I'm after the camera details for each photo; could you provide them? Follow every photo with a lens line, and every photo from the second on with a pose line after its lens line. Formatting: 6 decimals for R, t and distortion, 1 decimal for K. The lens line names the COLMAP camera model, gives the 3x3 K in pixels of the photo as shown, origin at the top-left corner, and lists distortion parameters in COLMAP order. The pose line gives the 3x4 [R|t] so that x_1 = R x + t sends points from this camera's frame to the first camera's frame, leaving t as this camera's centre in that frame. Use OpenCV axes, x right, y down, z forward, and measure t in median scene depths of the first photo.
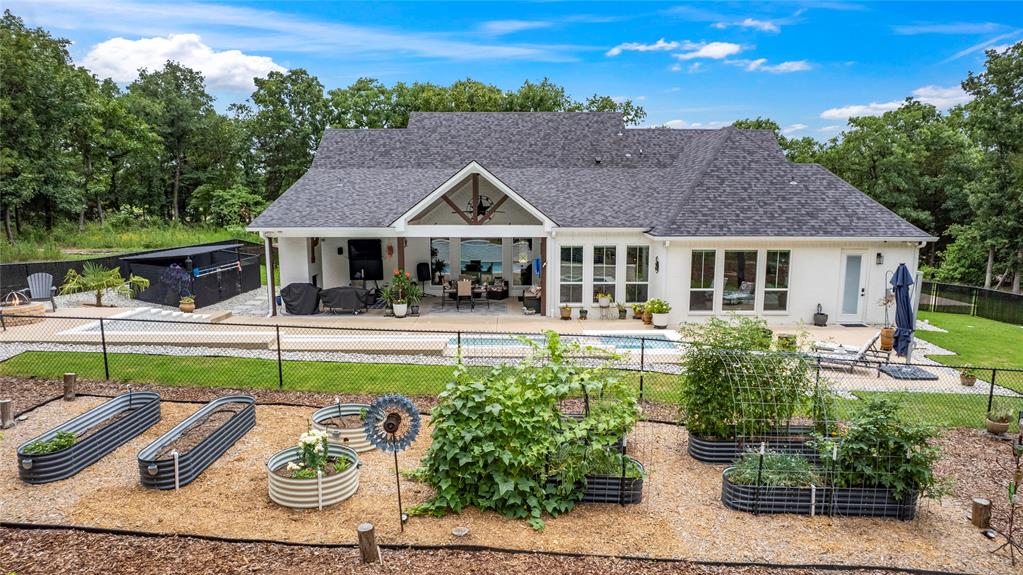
lens RADIAL K [[651.3, 0, 512.3], [0, 651.3, 306.2], [0, 0, 1]] dist [-0.030999, 0.000810]
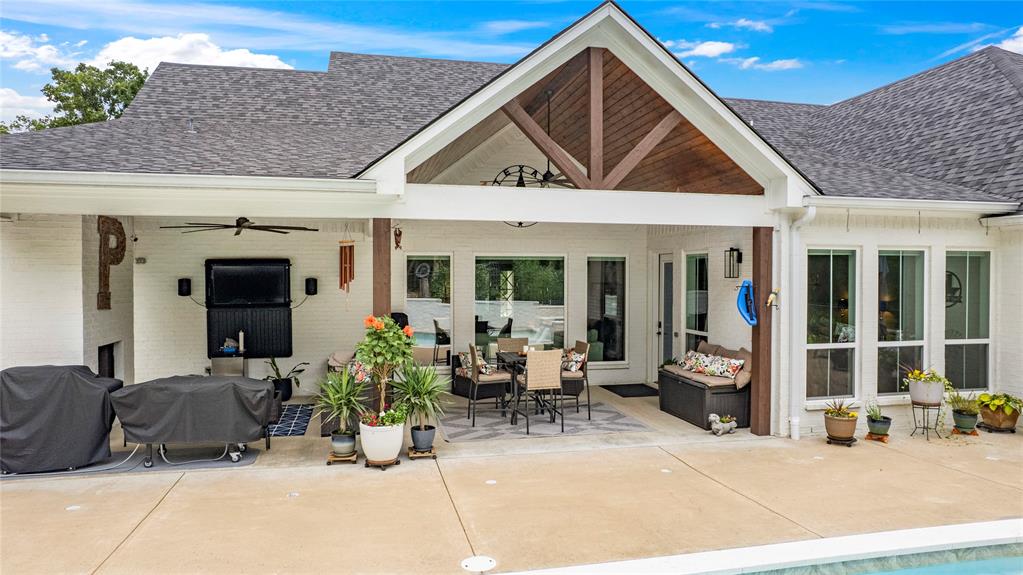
lens RADIAL K [[668.4, 0, 511.5], [0, 668.4, 287.5], [0, 0, 1]] dist [-0.072297, 0.064037]
pose [[0.977966, -0.003715, 0.208729, -0.169960], [0.036191, 0.987720, -0.151987, -0.016494], [-0.205602, 0.156192, 0.966091, 0.630239]]
